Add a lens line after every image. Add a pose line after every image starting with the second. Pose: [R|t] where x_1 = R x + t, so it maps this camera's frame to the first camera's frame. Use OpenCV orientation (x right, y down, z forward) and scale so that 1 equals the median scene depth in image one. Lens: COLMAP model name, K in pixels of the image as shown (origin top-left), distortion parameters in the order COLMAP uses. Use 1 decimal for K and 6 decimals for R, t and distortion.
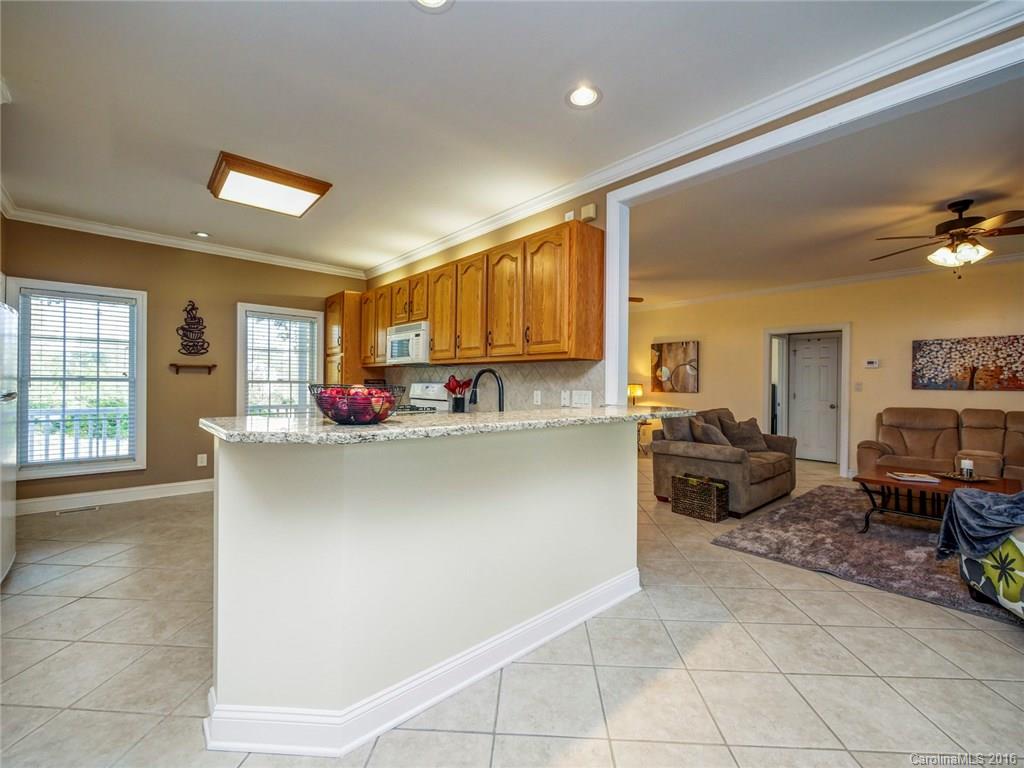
lens RADIAL K [[438.5, 0, 511.7], [0, 438.5, 385.8], [0, 0, 1]] dist [0.000992, -0.000134]
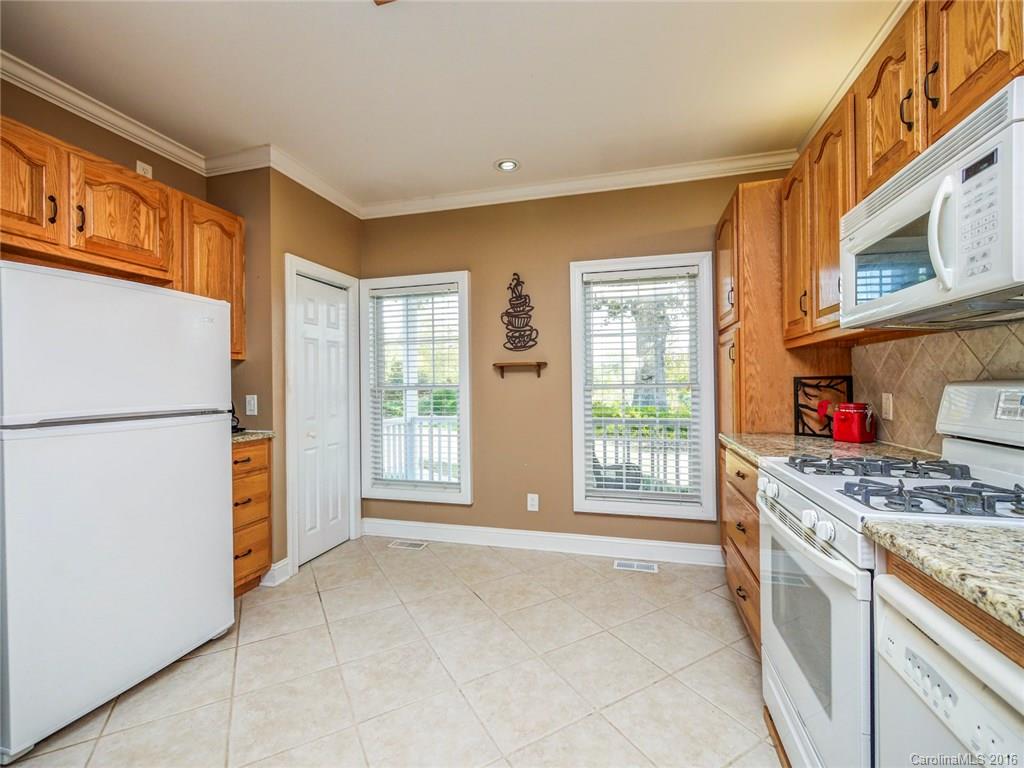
lens RADIAL K [[438.5, 0, 518.0], [0, 438.5, 384.1], [0, 0, 1]] dist [0.000992, -0.000134]
pose [[0.554491, -0.016850, -0.832019, -0.147414], [0.011106, 0.999856, -0.012848, -0.006452], [0.832115, -0.002116, 0.554599, 0.617856]]
